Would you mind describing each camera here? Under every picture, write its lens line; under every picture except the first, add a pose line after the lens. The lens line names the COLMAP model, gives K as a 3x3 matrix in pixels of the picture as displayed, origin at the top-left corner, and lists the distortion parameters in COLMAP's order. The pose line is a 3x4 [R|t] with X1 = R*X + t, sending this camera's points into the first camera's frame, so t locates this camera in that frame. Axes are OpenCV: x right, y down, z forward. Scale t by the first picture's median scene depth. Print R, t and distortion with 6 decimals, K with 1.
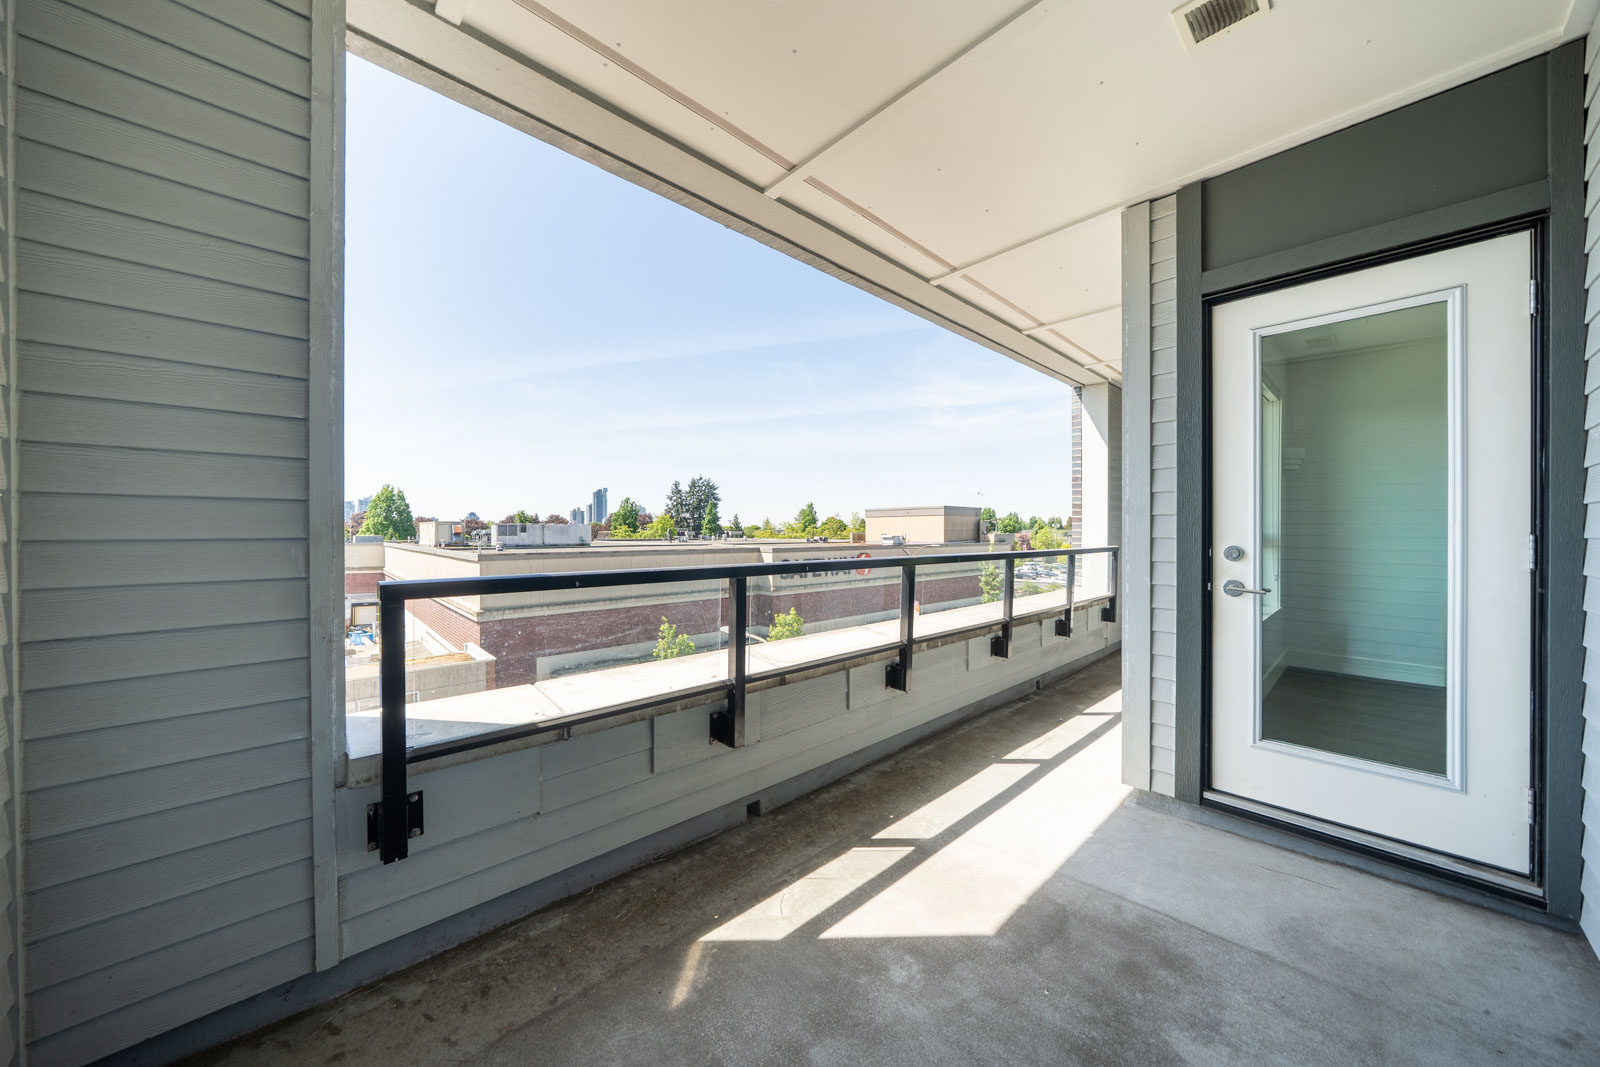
lens RADIAL K [[543.9, 0, 795.5], [0, 543.9, 537.0], [0, 0, 1]] dist [-0.004893, -0.000089]
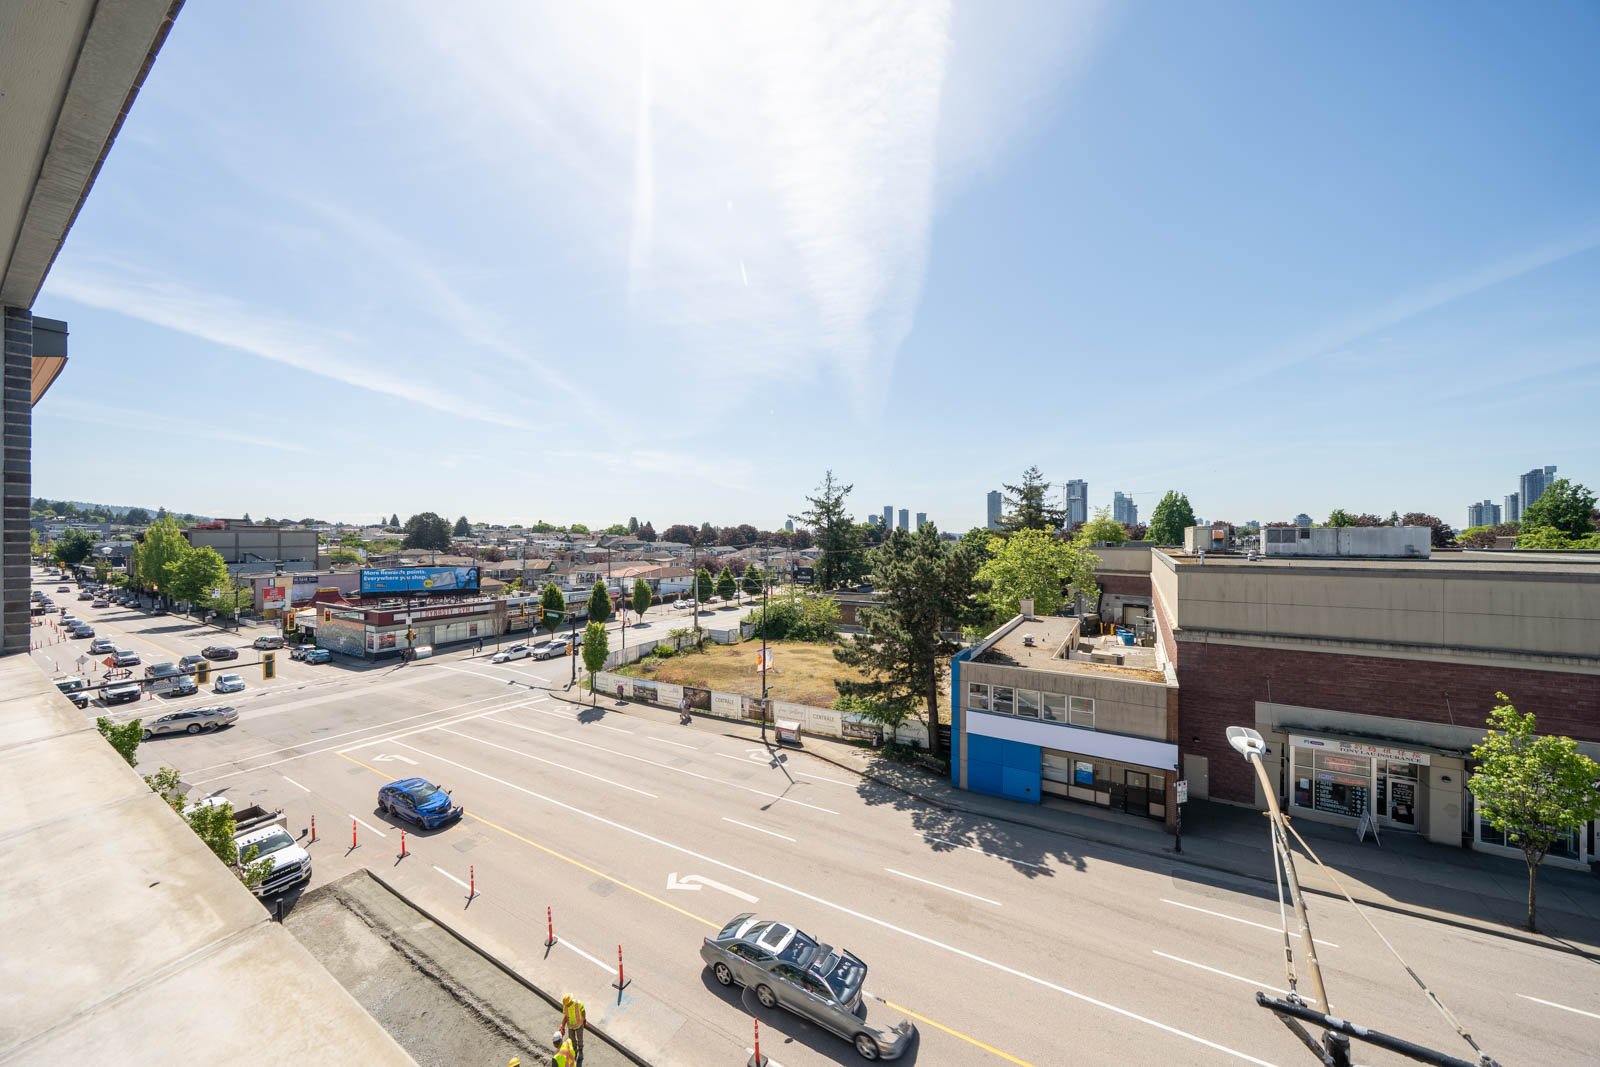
lens RADIAL K [[543.9, 0, 796.5], [0, 543.9, 531.4], [0, 0, 1]] dist [-0.004893, -0.000089]
pose [[0.277501, -0.008878, -0.960684, 0.088480], [-0.009500, 0.999883, -0.011984, -0.004044], [0.960678, 0.012452, 0.277384, 0.152237]]
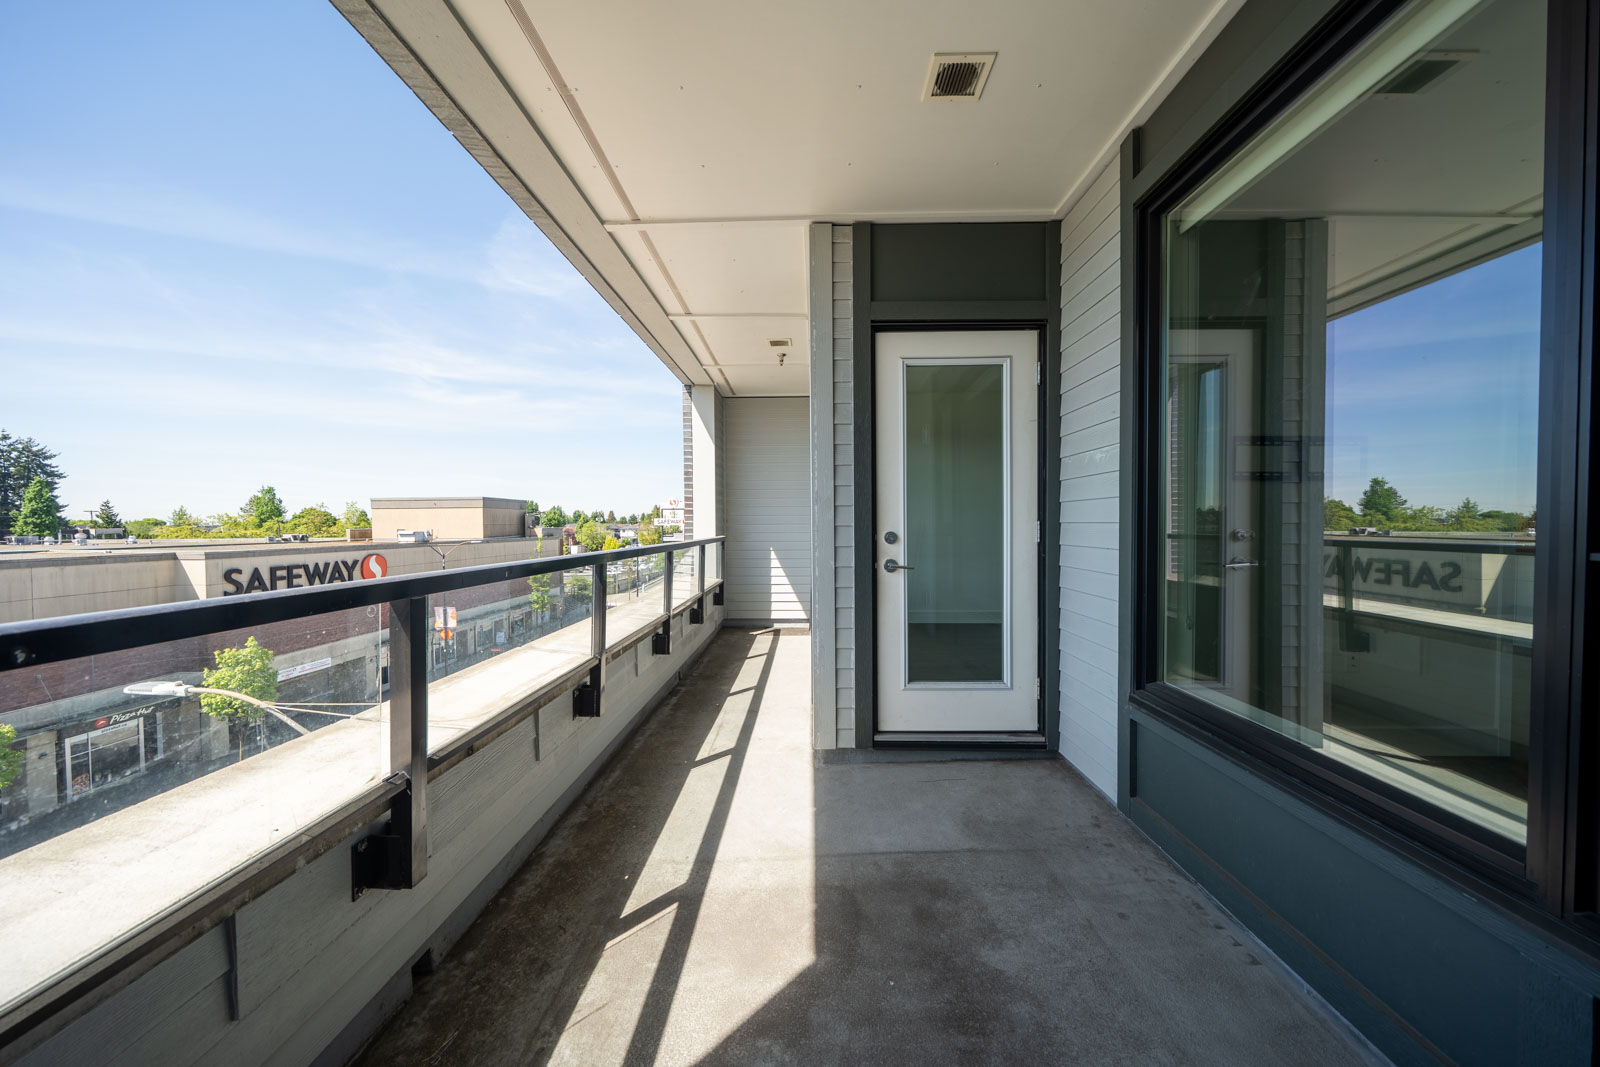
lens RADIAL K [[543.9, 0, 797.6], [0, 543.9, 538.6], [0, 0, 1]] dist [-0.004893, -0.000089]
pose [[0.696105, -0.023793, 0.717545, -0.014519], [0.013844, 0.999710, 0.019720, 0.000323], [-0.717806, -0.003793, 0.696233, 0.018311]]
